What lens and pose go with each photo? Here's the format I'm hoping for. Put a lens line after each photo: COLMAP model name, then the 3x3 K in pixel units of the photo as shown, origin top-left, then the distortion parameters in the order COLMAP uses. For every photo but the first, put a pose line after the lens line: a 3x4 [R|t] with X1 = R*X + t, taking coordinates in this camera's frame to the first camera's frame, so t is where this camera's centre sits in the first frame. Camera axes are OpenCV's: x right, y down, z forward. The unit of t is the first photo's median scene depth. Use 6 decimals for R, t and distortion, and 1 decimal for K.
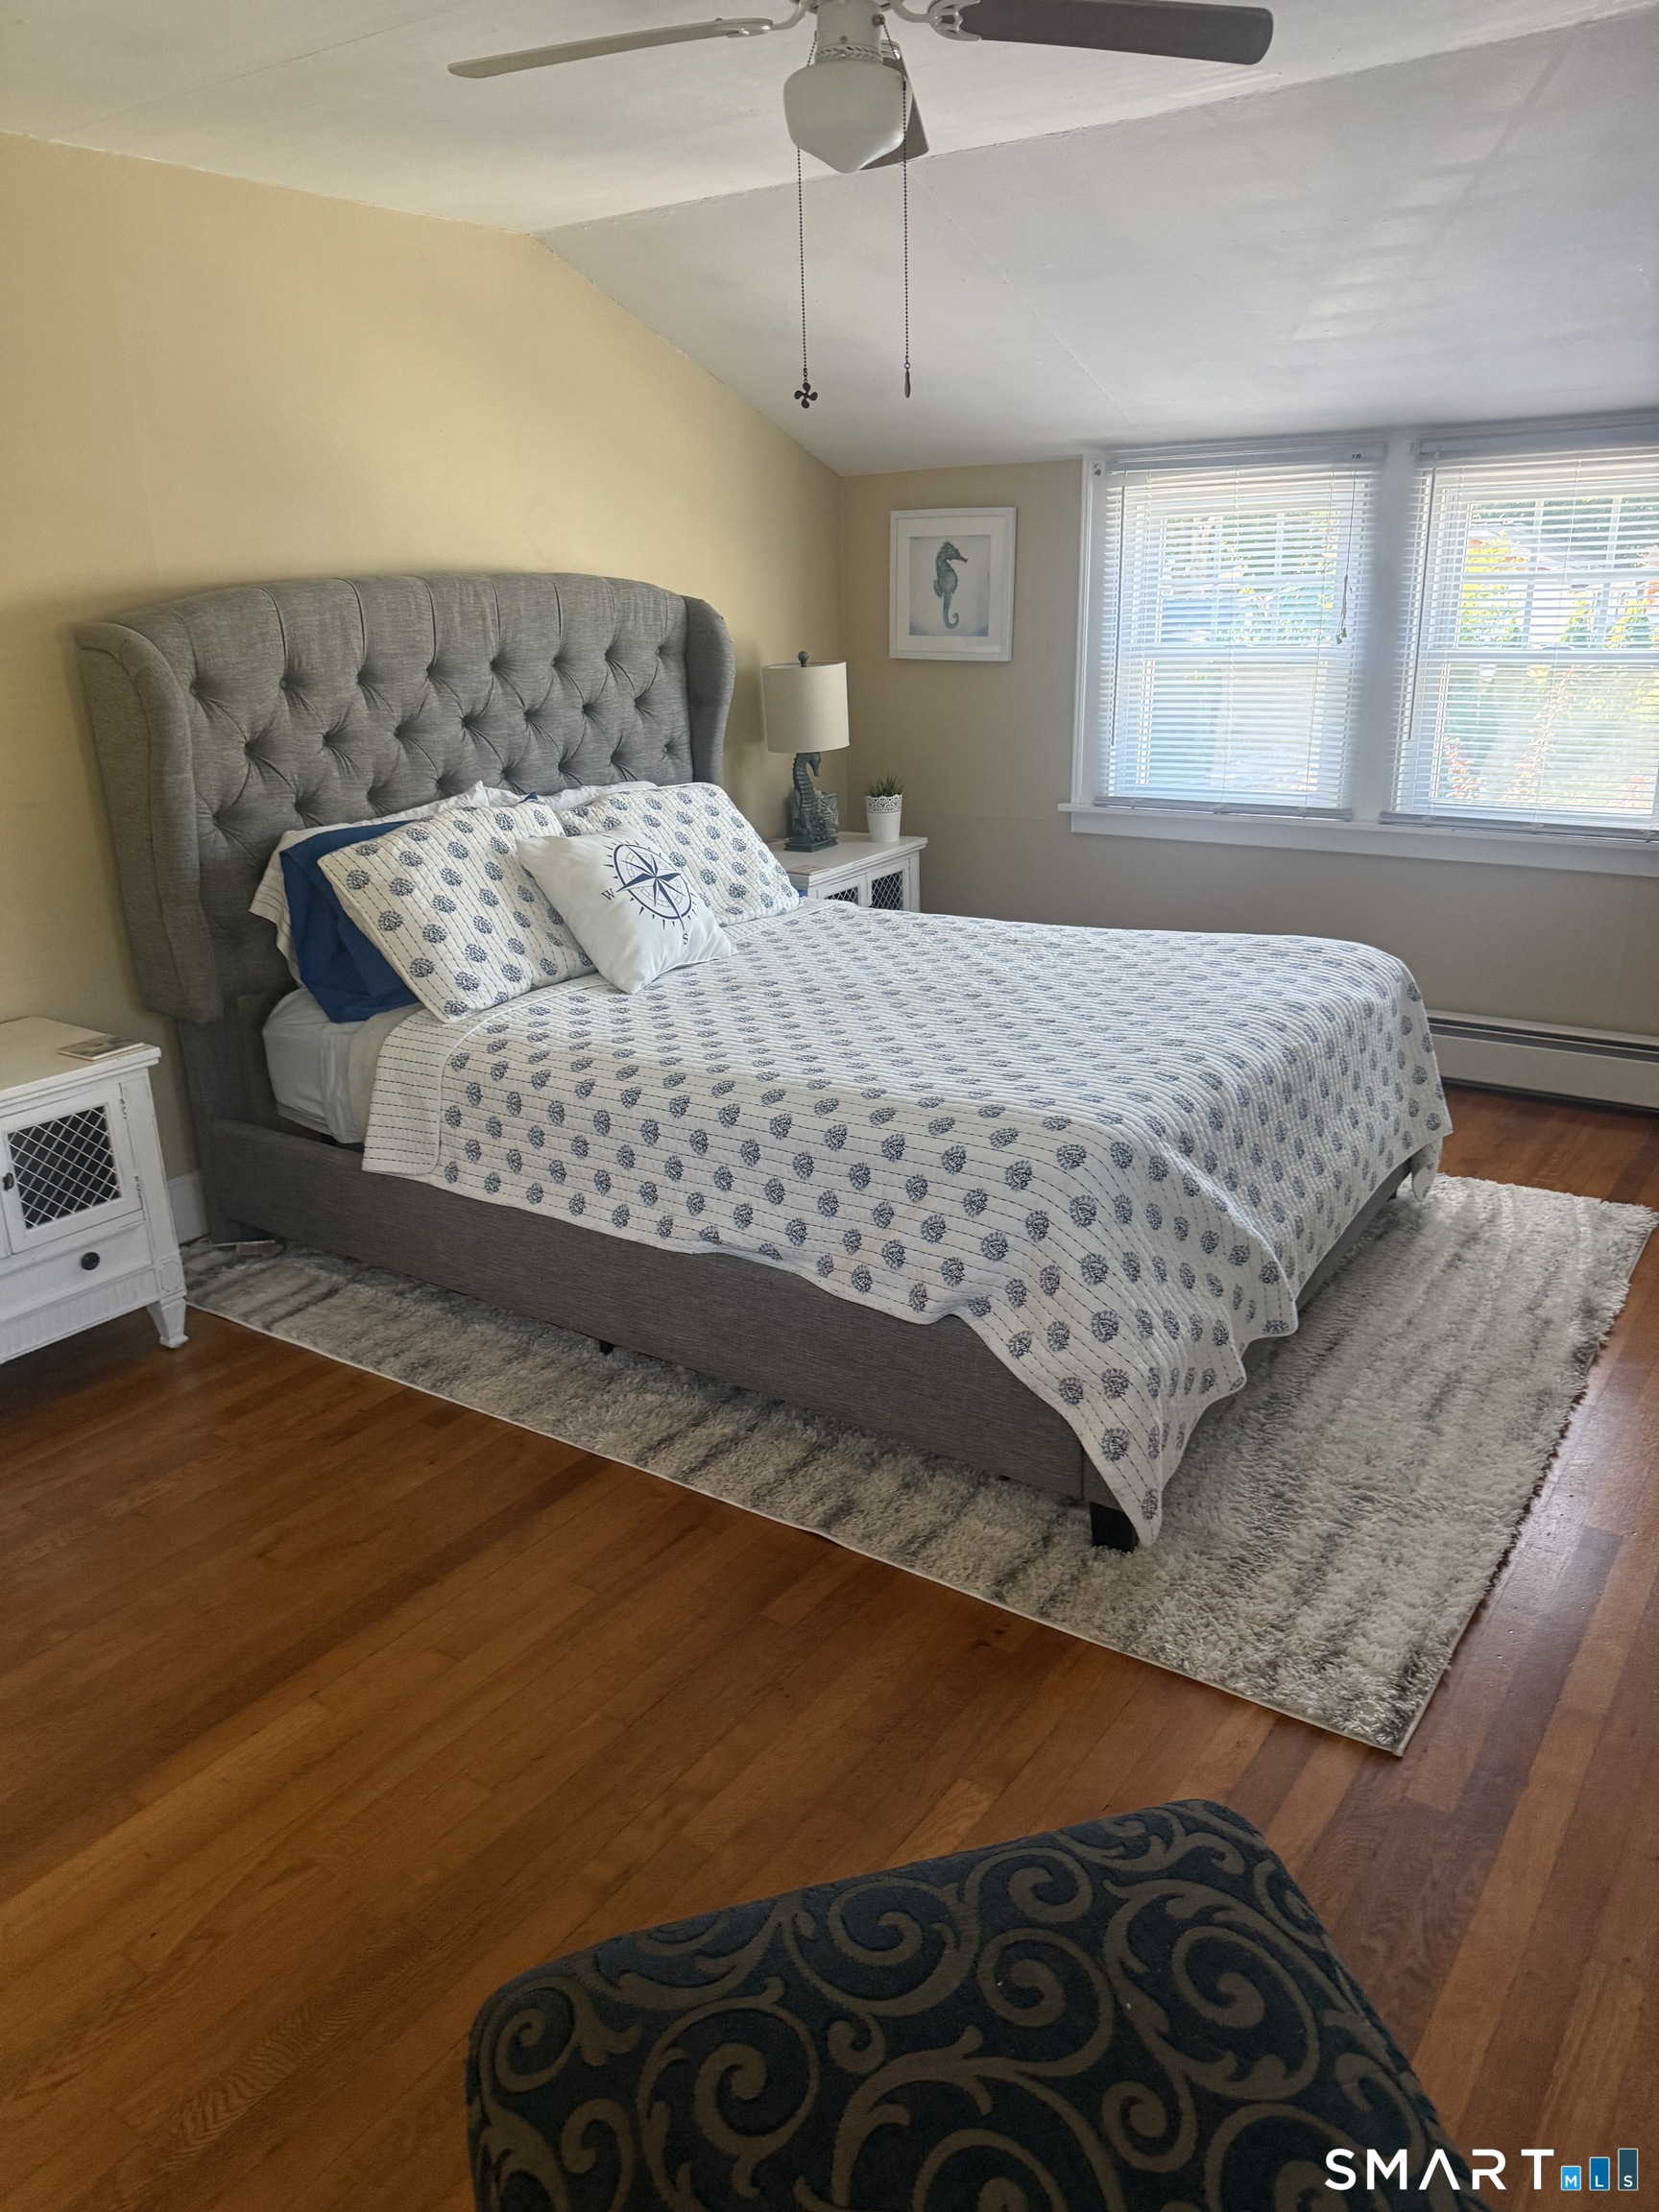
lens RADIAL K [[1548.2, 0, 822.1], [0, 1548.2, 1122.7], [0, 0, 1]] dist [0.145628, -0.277562]
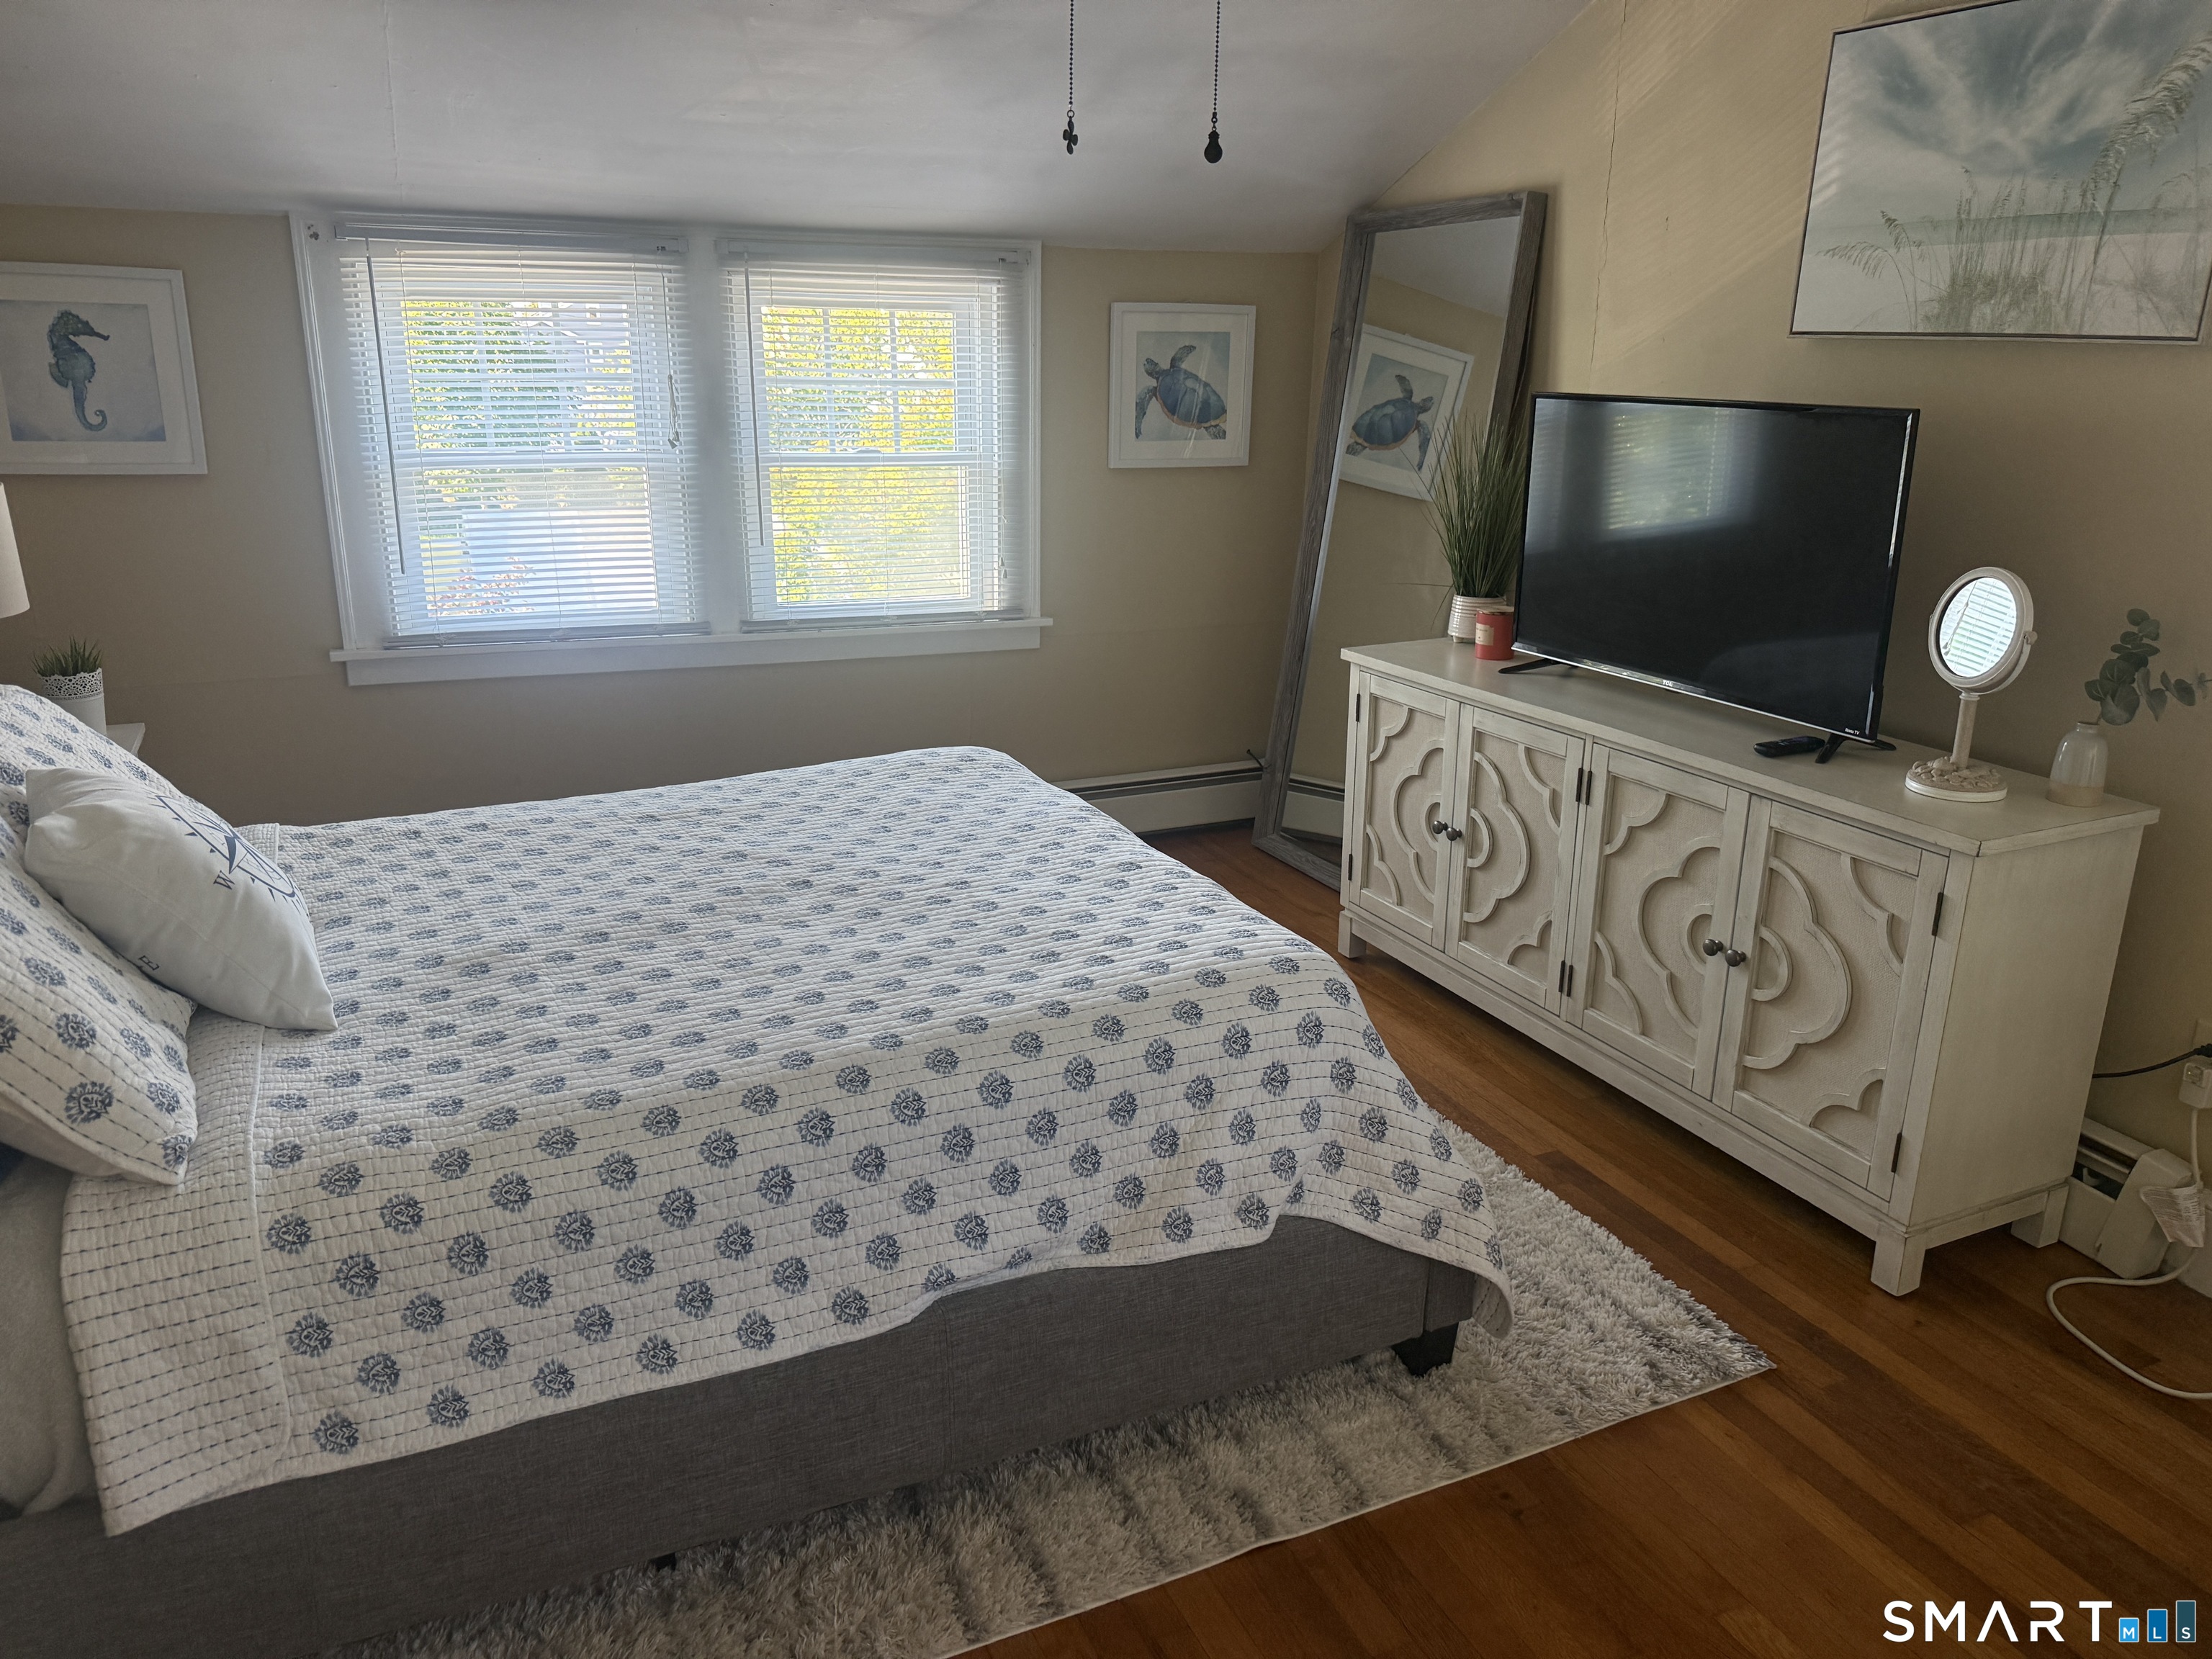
lens RADIAL K [[1566.9, 0, 1106.0], [0, 1566.9, 829.5], [0, 0, 1]] dist [0.079016, -0.125897]
pose [[0.500694, -0.217444, 0.837868, -0.515844], [0.262240, 0.960552, 0.092574, -0.148705], [-0.824945, 0.173372, 0.537966, 0.454071]]
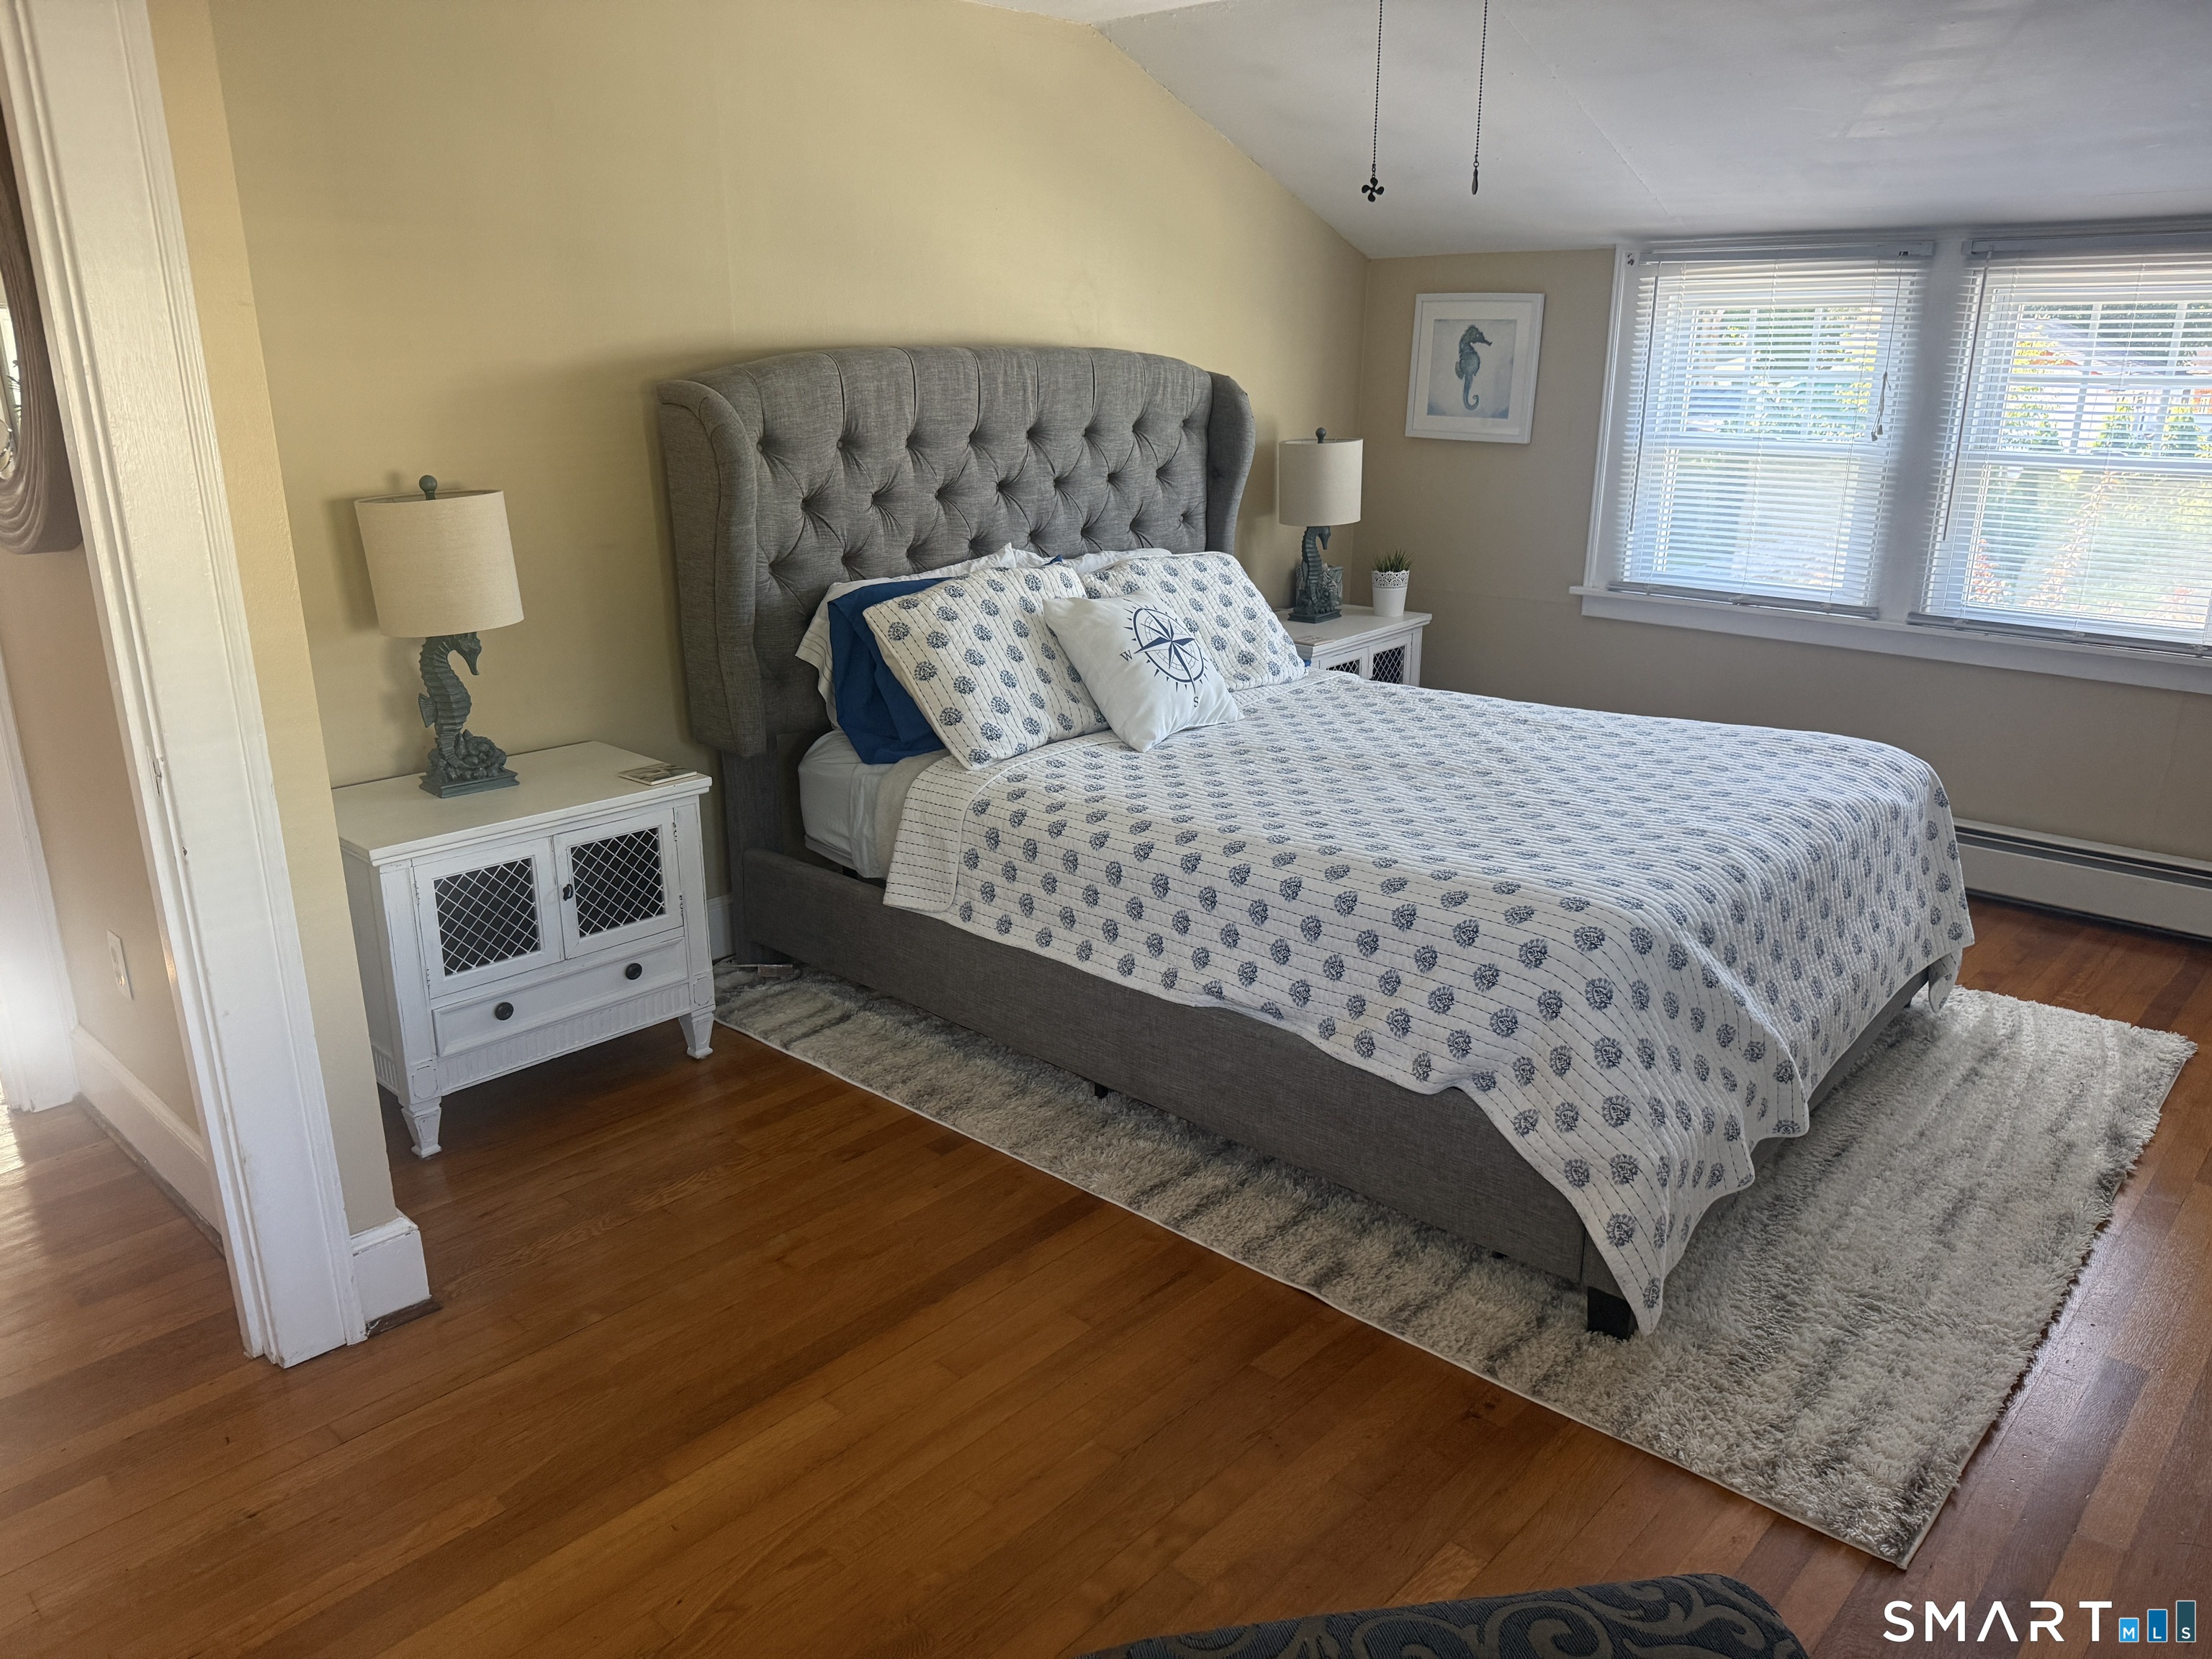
lens RADIAL K [[1548.2, 0, 1109.7], [0, 1548.2, 837.0], [0, 0, 1]] dist [0.145628, -0.277562]
pose [[0.991779, 0.064191, -0.110698, -0.029272], [-0.067703, 0.997305, -0.028255, 0.004556], [0.108586, 0.035517, 0.993452, -0.028962]]
